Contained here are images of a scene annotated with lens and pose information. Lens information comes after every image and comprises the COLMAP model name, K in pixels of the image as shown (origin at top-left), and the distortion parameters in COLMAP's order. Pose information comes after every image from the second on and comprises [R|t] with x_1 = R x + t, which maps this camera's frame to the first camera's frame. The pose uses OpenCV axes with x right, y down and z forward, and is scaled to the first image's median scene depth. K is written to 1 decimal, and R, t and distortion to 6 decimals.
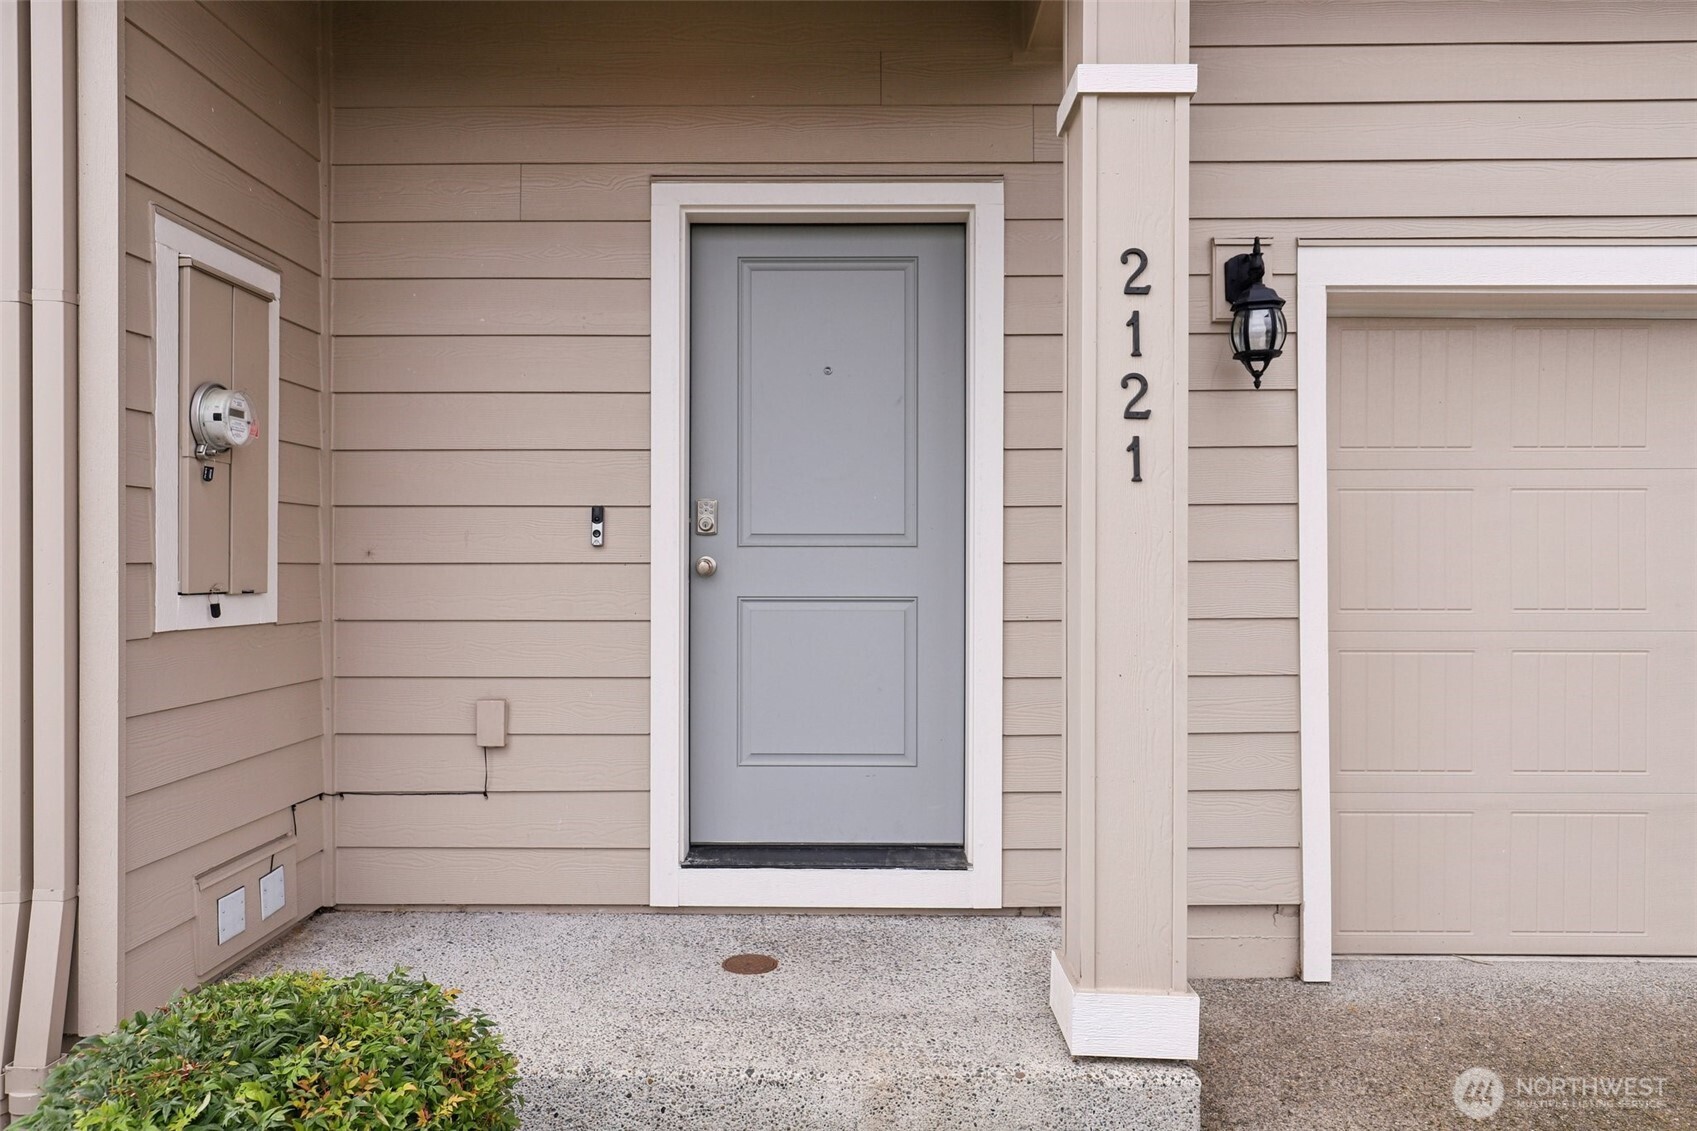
lens RADIAL K [[1112.0, 0, 845.6], [0, 1112.0, 560.0], [0, 0, 1]] dist [-0.001786, -0.001432]
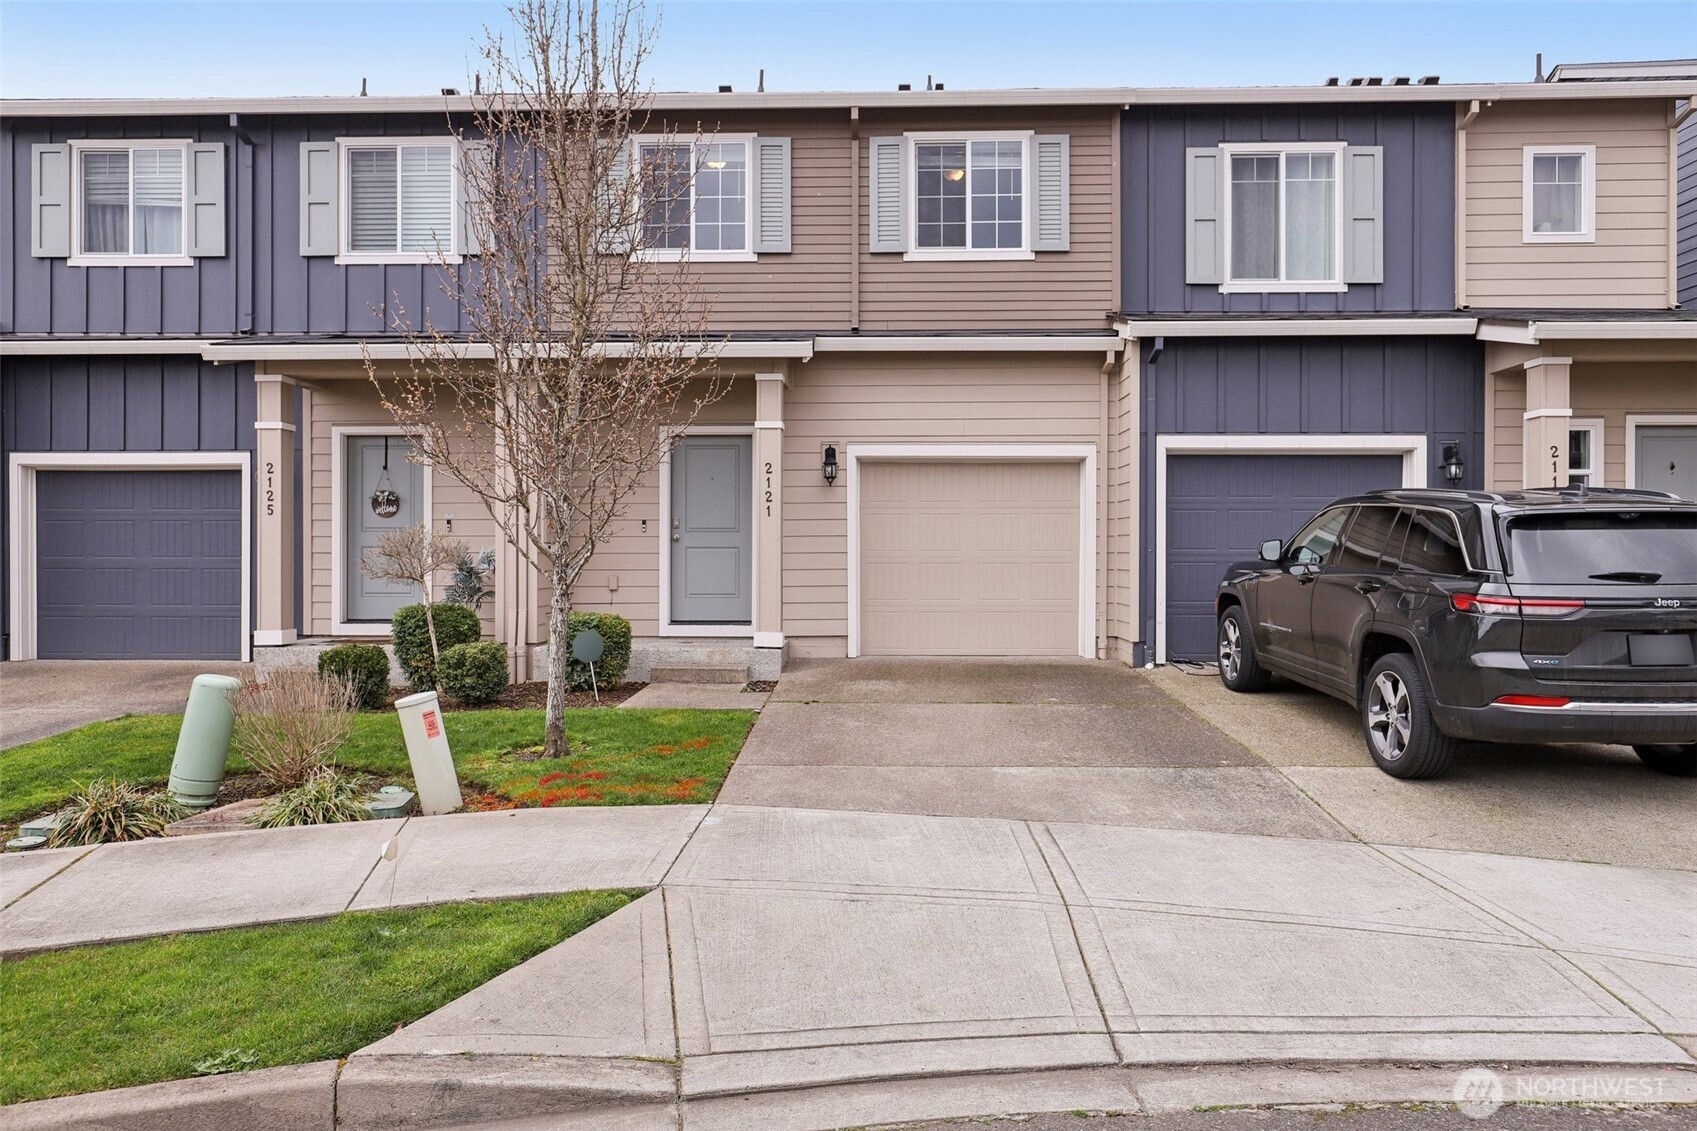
lens RADIAL K [[1112.0, 0, 844.3], [0, 1112.0, 564.5], [0, 0, 1]] dist [-0.001786, -0.001432]
pose [[0.999942, 0.001404, -0.010717, 0.434654], [-0.001353, 0.999988, 0.004770, 0.072567], [0.010723, -0.004755, 0.999931, -2.437755]]
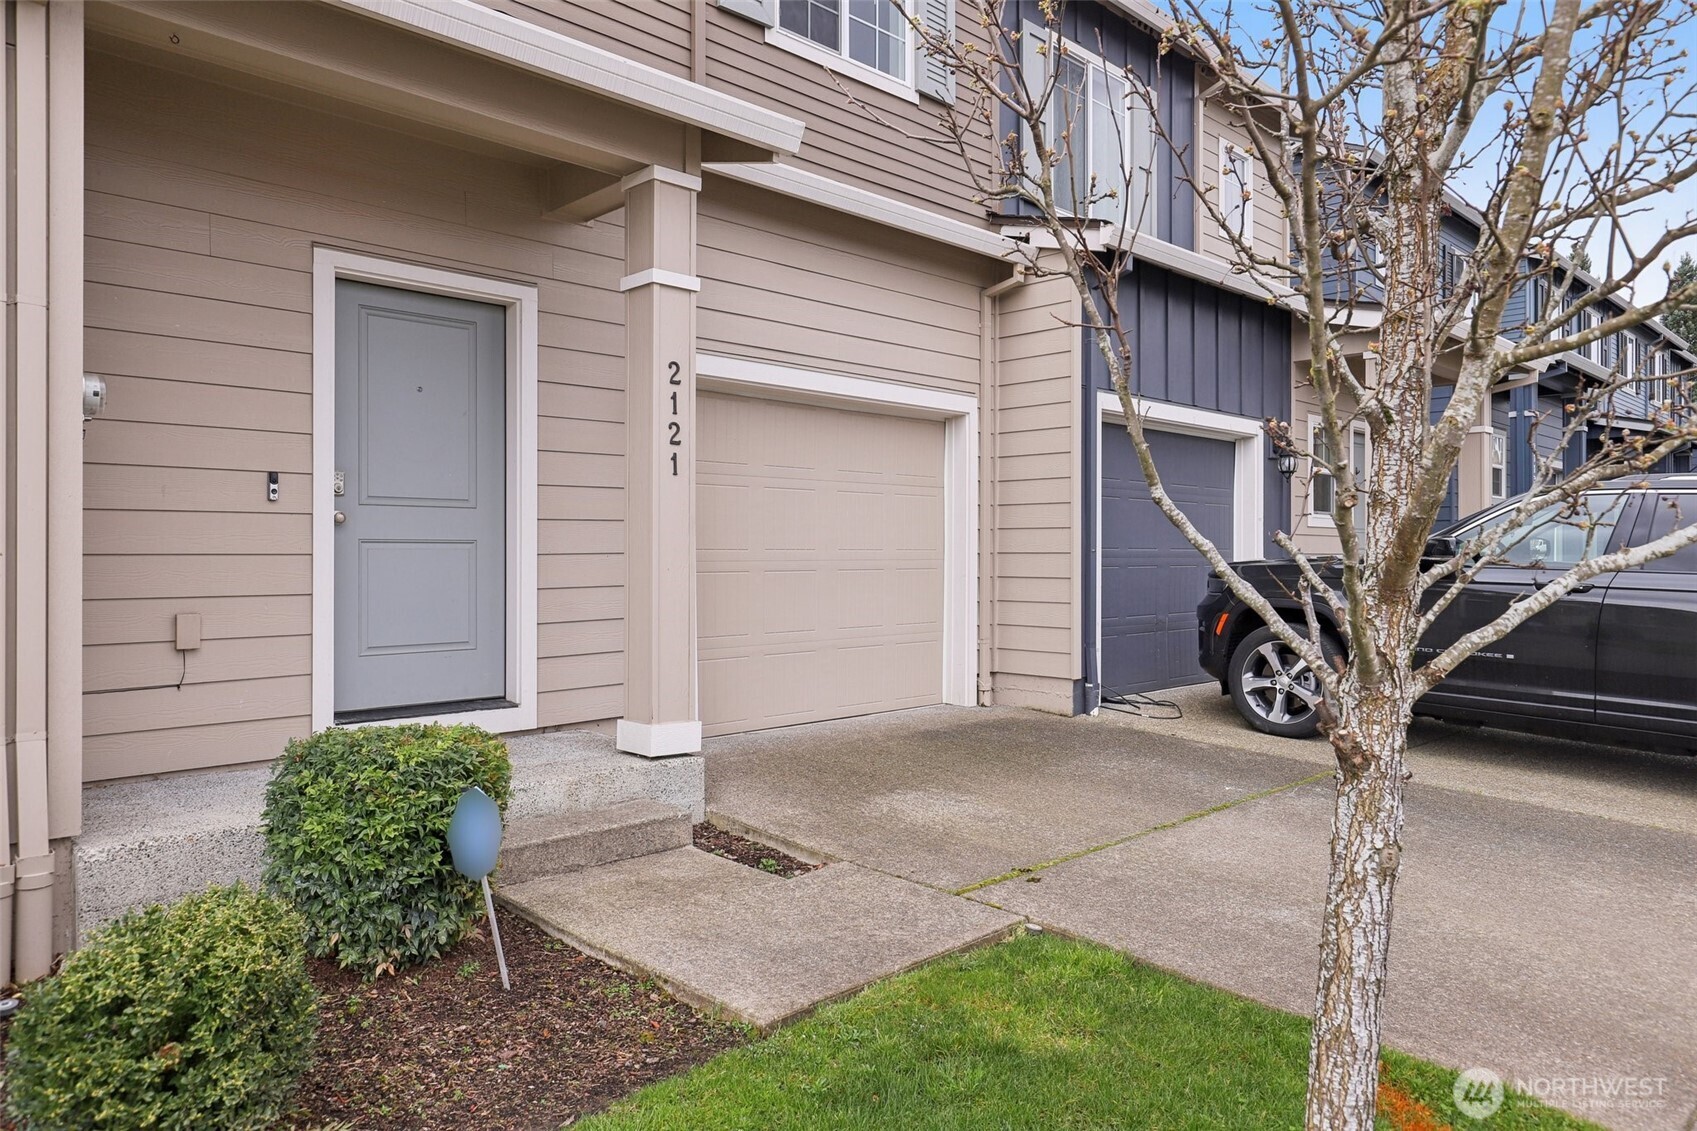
lens RADIAL K [[1112.0, 0, 840.0], [0, 1112.0, 552.2], [0, 0, 1]] dist [-0.001786, -0.001432]
pose [[0.711210, 0.001124, 0.702979, -0.696864], [-0.000095, 0.999999, -0.001503, 0.054243], [-0.702980, 0.001002, 0.711209, -0.487592]]
